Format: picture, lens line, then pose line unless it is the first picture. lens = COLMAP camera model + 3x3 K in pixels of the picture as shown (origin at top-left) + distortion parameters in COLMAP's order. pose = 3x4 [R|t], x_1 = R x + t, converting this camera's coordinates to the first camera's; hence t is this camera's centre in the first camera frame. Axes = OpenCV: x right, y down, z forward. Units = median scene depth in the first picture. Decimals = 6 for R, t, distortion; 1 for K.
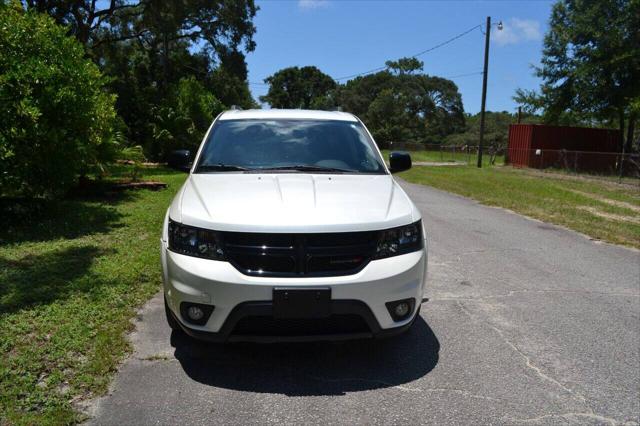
lens RADIAL K [[506.8, 0, 335.9], [0, 506.8, 218.9], [0, 0, 1]] dist [-0.073531, -0.007539]
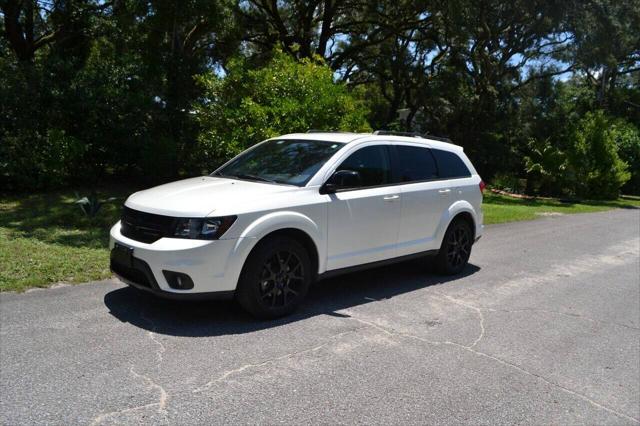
lens RADIAL K [[506.8, 0, 318.5], [0, 506.8, 211.7], [0, 0, 1]] dist [-0.073531, -0.007539]
pose [[0.646698, 0.102907, -0.755772, 0.673366], [-0.166012, 0.986093, -0.007786, -0.021716], [0.744461, 0.130502, 0.654788, 0.206591]]
